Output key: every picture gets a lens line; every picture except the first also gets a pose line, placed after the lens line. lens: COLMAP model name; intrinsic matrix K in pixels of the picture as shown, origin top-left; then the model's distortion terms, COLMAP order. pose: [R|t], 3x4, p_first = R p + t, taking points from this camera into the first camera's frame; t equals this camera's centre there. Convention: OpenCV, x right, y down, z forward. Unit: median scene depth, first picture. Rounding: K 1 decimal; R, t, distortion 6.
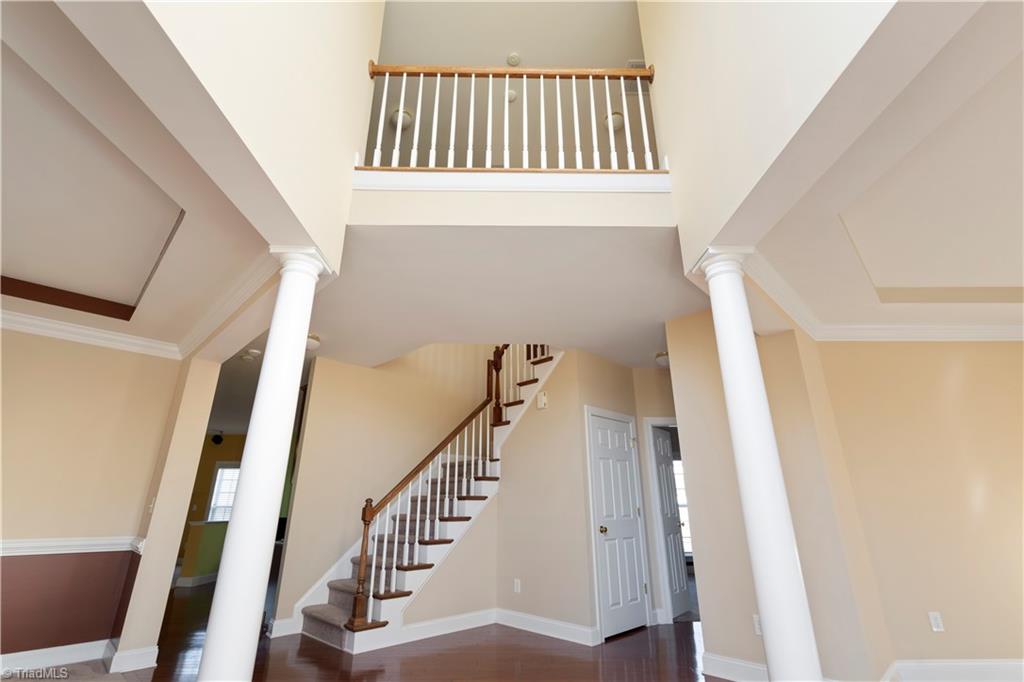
lens RADIAL K [[475.0, 0, 510.8], [0, 475.0, 339.6], [0, 0, 1]] dist [-0.006029, 0.001547]
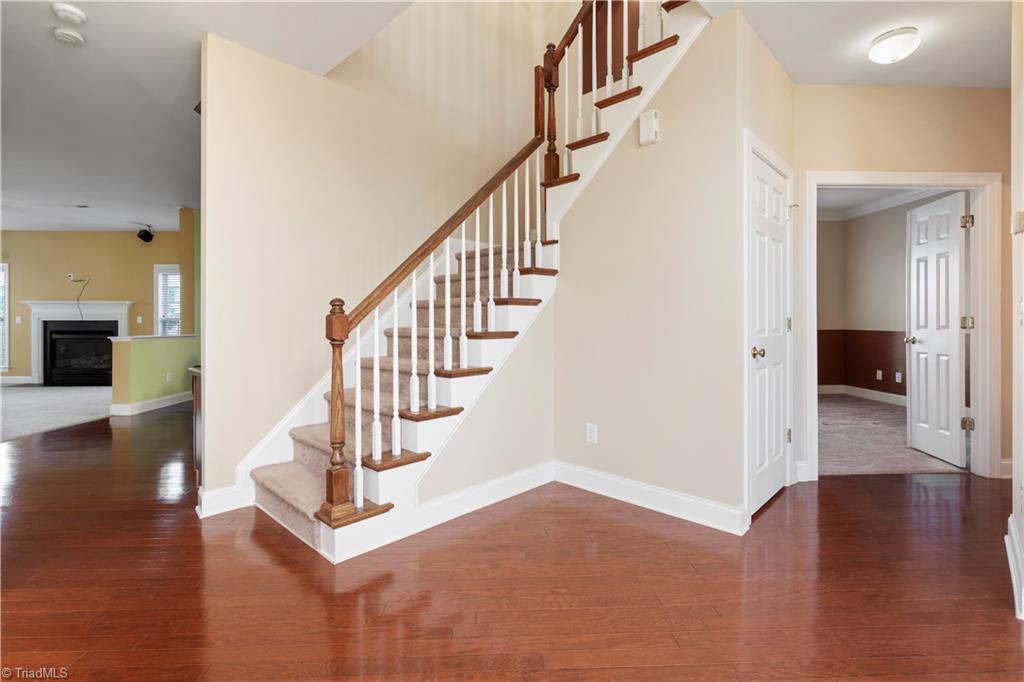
lens RADIAL K [[475.0, 0, 509.7], [0, 475.0, 327.3], [0, 0, 1]] dist [-0.006029, 0.001547]
pose [[0.999496, 0.000448, 0.031752, -0.116116], [-0.011416, 0.938124, 0.346111, 0.166542], [-0.029633, -0.346299, 0.937656, 0.454581]]
